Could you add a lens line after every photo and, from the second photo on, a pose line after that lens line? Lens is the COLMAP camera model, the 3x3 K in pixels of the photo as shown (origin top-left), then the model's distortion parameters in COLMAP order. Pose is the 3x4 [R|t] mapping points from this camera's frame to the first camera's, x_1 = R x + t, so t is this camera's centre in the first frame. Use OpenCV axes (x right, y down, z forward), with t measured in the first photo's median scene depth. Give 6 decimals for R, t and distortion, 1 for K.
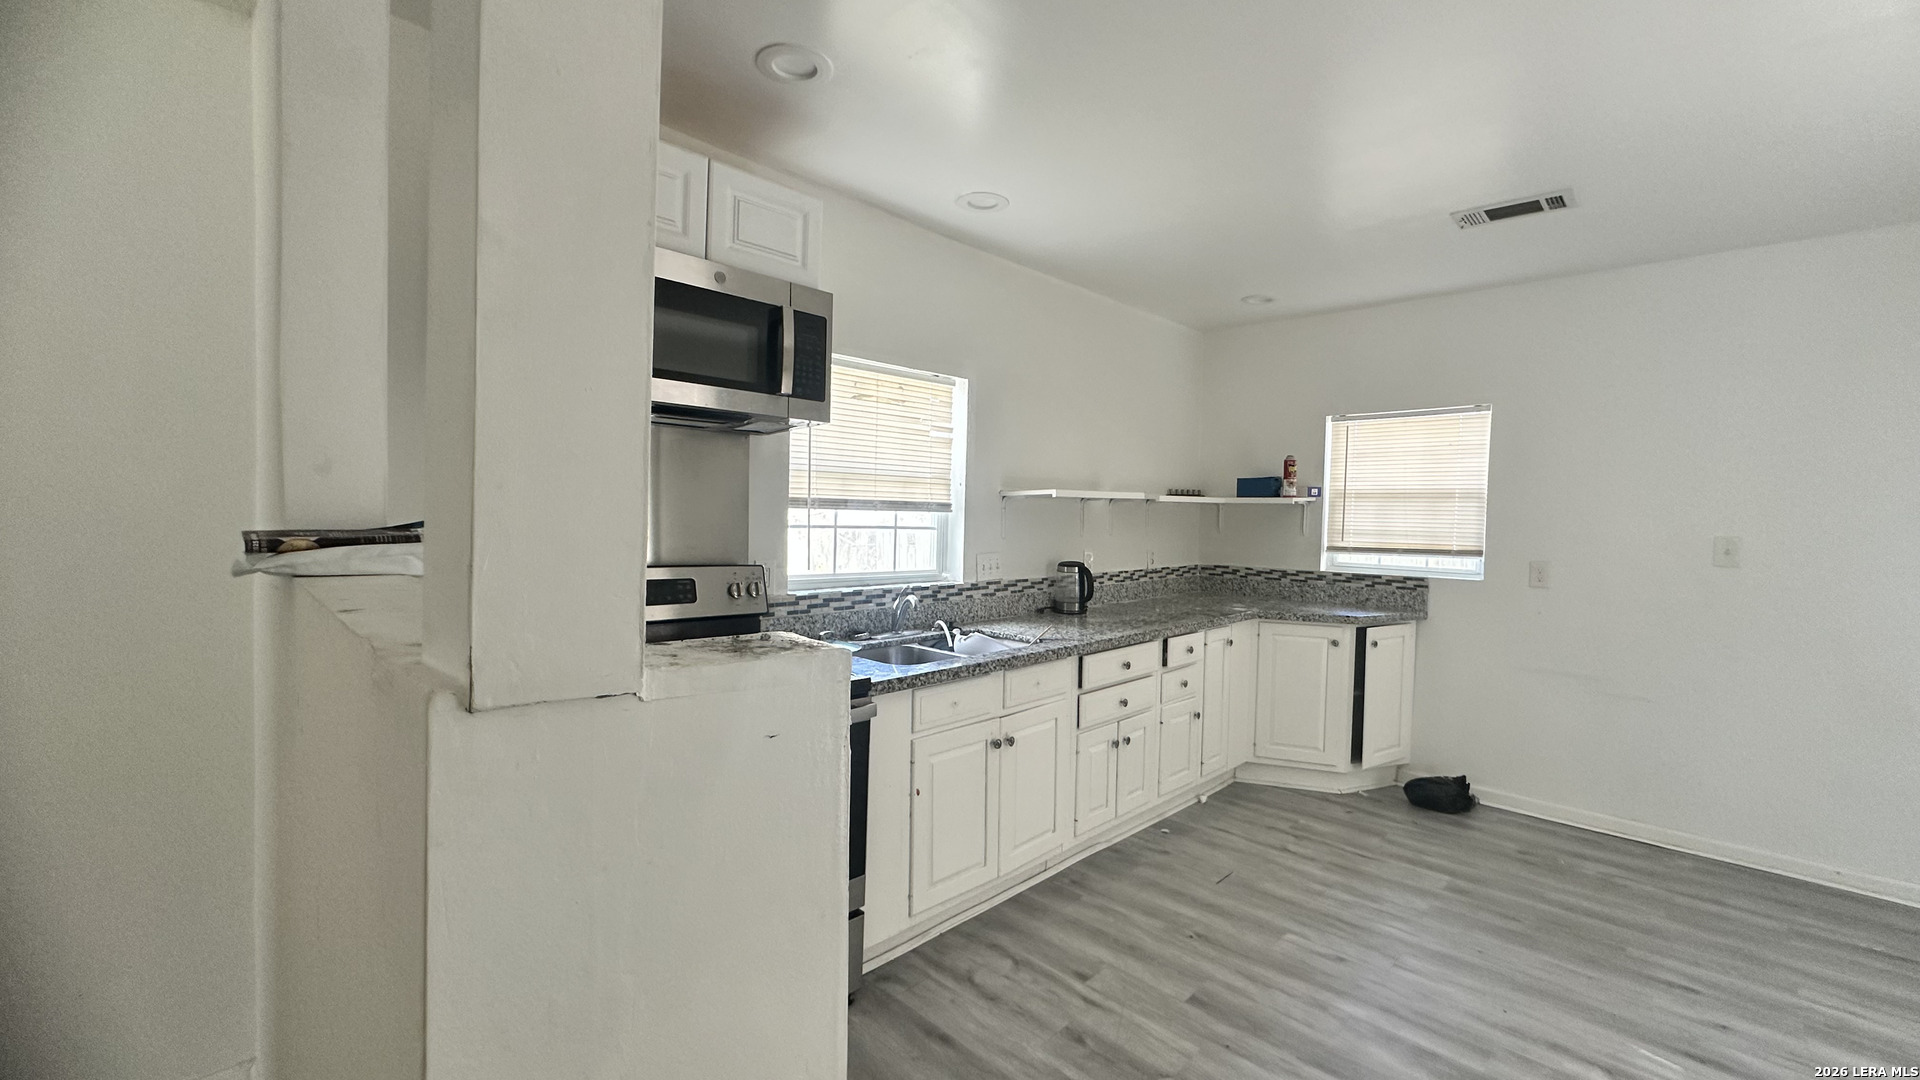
lens RADIAL K [[771.1, 0, 963.5], [0, 771.1, 540.4], [0, 0, 1]] dist [-0.001438, 0.002250]
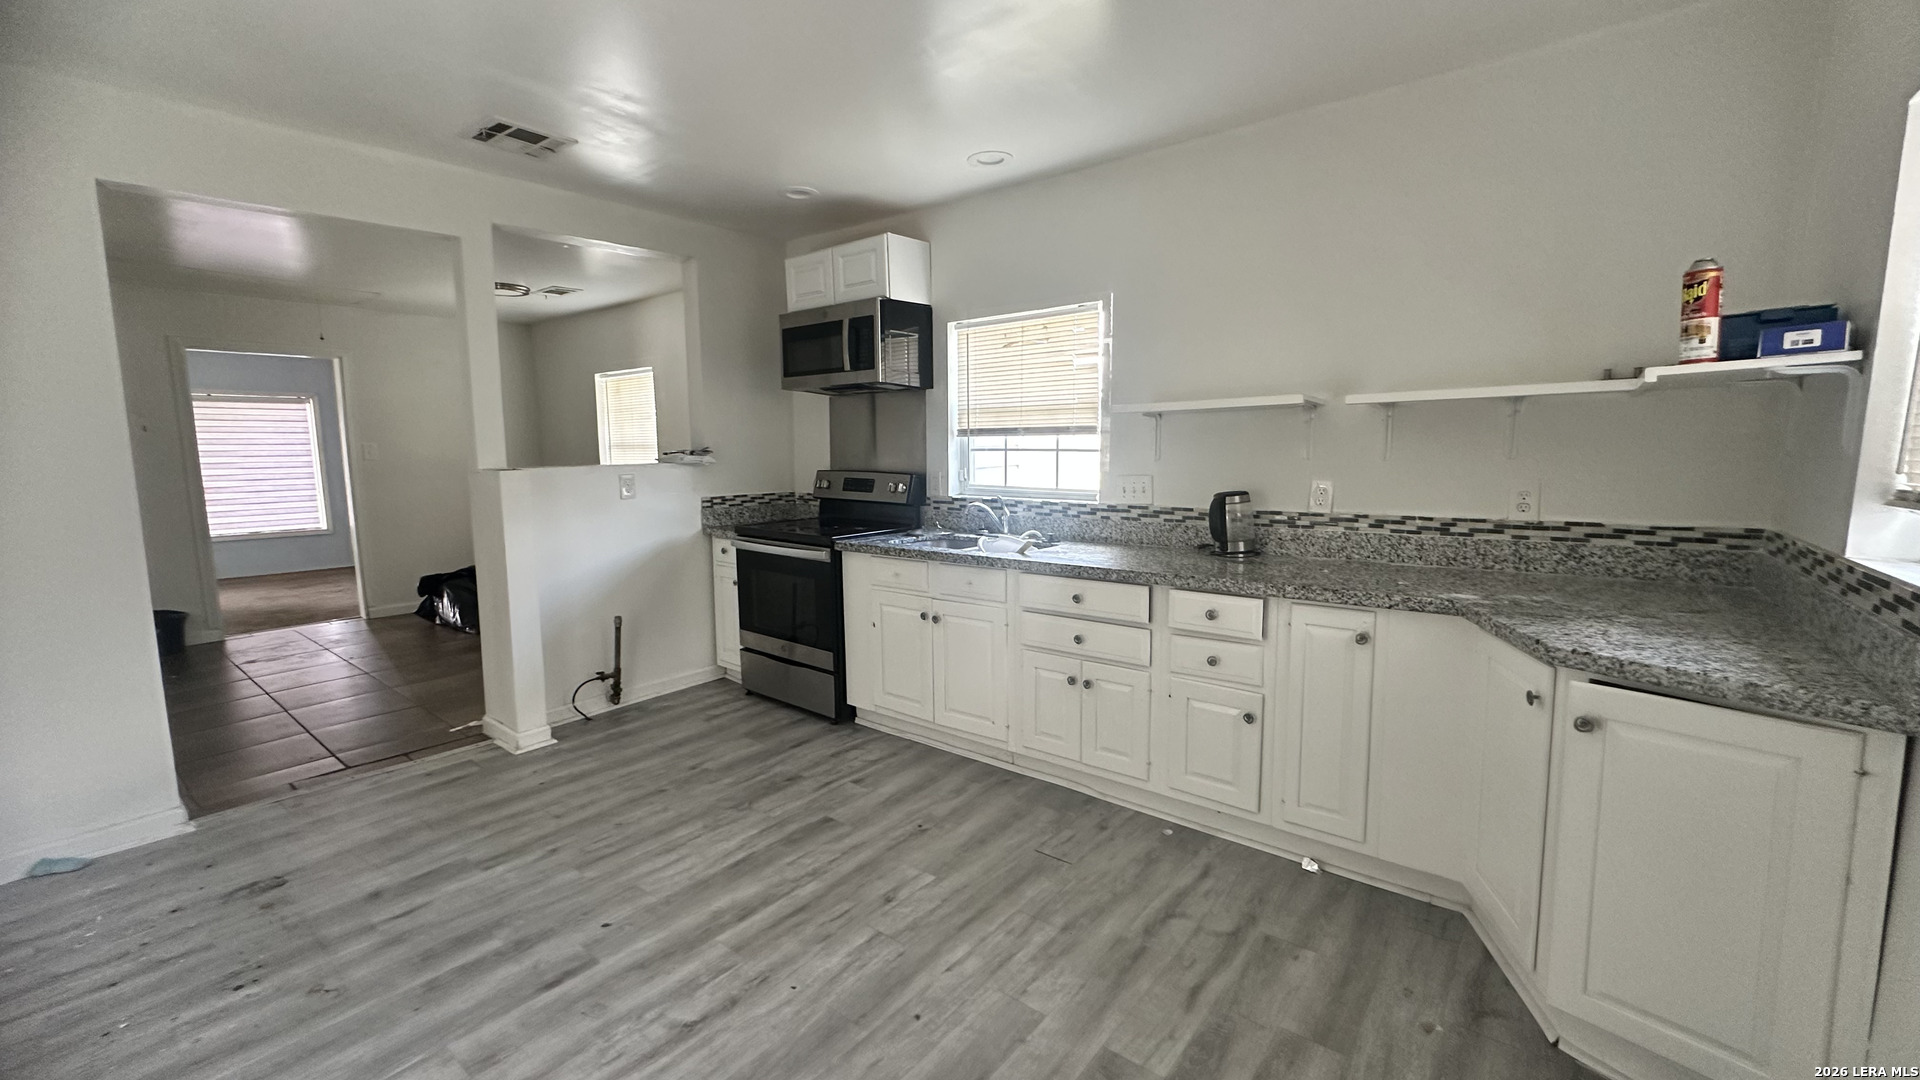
lens RADIAL K [[783.5, 0, 967.0], [0, 783.5, 537.9], [0, 0, 1]] dist [-0.001046, -0.000172]
pose [[0.093370, 0.094618, -0.991125, 1.031522], [-0.025497, 0.995375, 0.092622, 0.008808], [0.995305, 0.016623, 0.095351, 0.731764]]
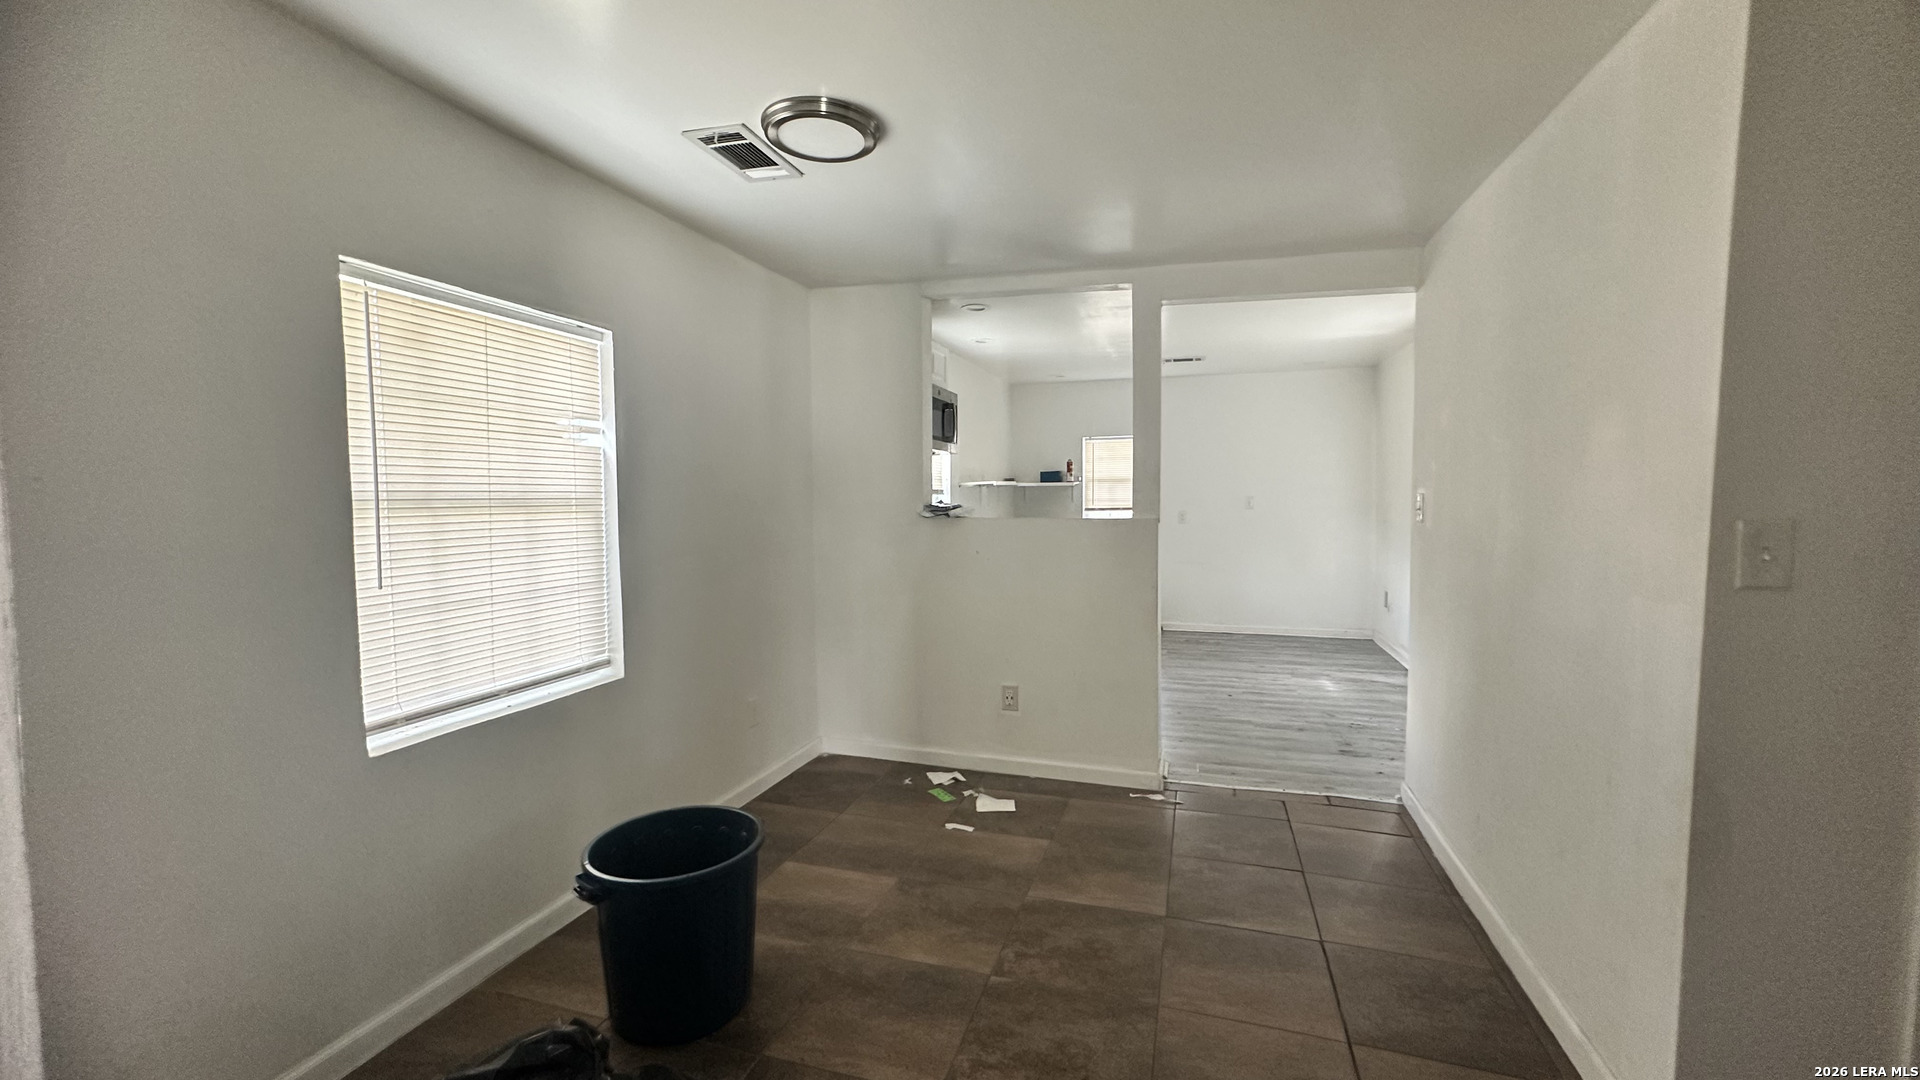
lens RADIAL K [[771.1, 0, 963.5], [0, 771.1, 540.4], [0, 0, 1]] dist [-0.001438, 0.002250]
pose [[0.886220, -0.054283, 0.460074, -0.926565], [0.043041, 0.998464, 0.034898, 0.011232], [-0.461262, -0.011125, 0.887194, -0.731705]]
